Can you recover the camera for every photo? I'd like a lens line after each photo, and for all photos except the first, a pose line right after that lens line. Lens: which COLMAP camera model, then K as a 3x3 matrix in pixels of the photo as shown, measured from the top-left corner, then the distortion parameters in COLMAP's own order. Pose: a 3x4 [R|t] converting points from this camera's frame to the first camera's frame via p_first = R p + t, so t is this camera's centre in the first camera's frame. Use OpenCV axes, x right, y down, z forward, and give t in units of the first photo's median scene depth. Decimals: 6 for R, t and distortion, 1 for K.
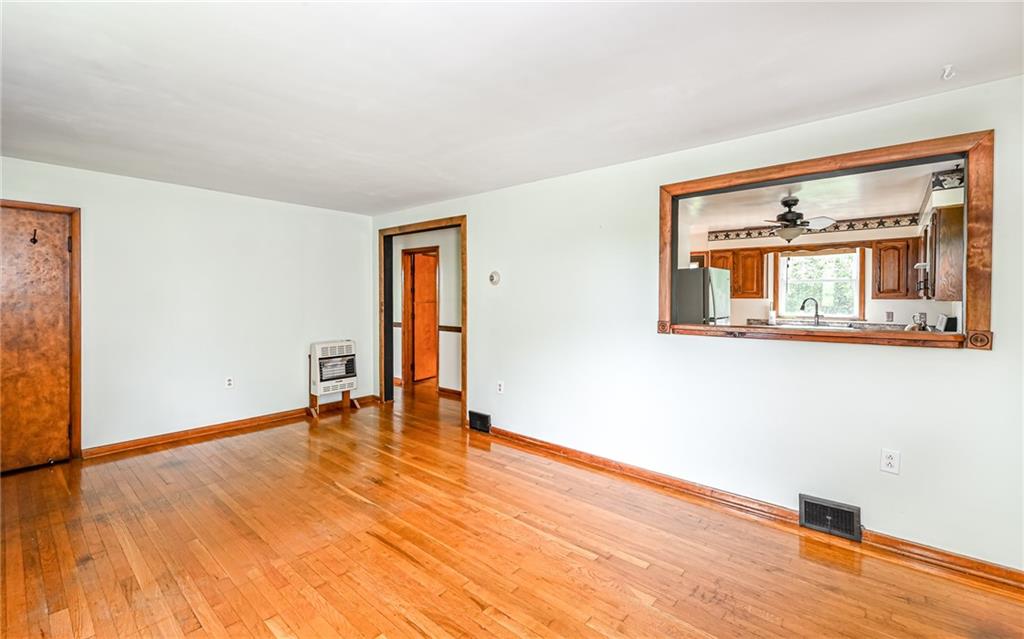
lens RADIAL K [[437.0, 0, 513.3], [0, 437.0, 297.1], [0, 0, 1]] dist [0.003105, -0.000206]
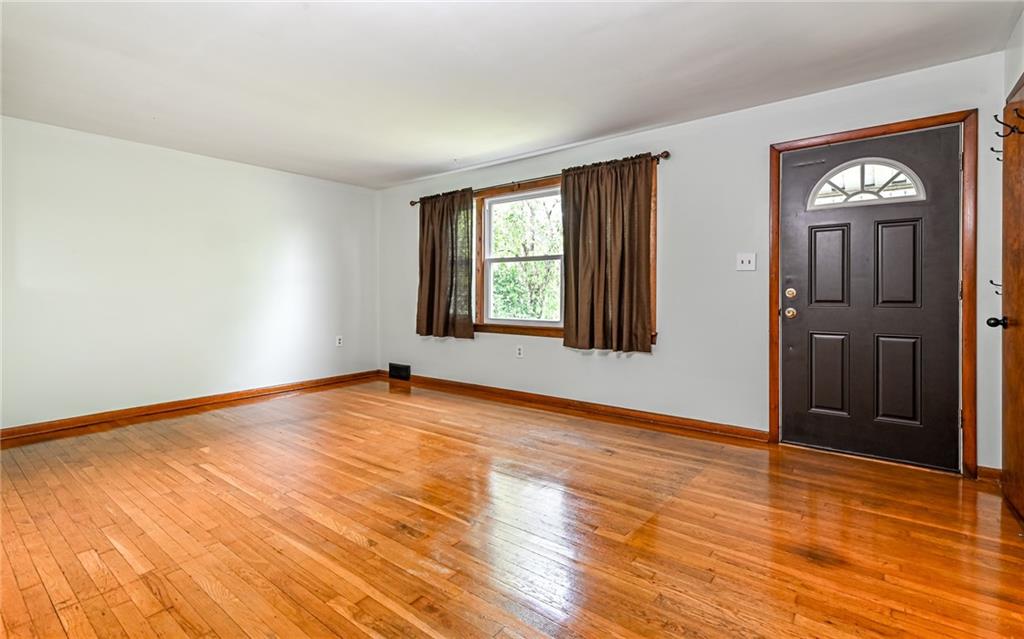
lens RADIAL K [[473.0, 0, 514.5], [0, 473.0, 299.5], [0, 0, 1]] dist [0.004083, 0.000129]
pose [[-0.998913, 0.003818, -0.046461, -0.427301], [0.003020, 0.999847, 0.017224, 0.081636], [0.046520, 0.017065, -0.998772, 1.633705]]
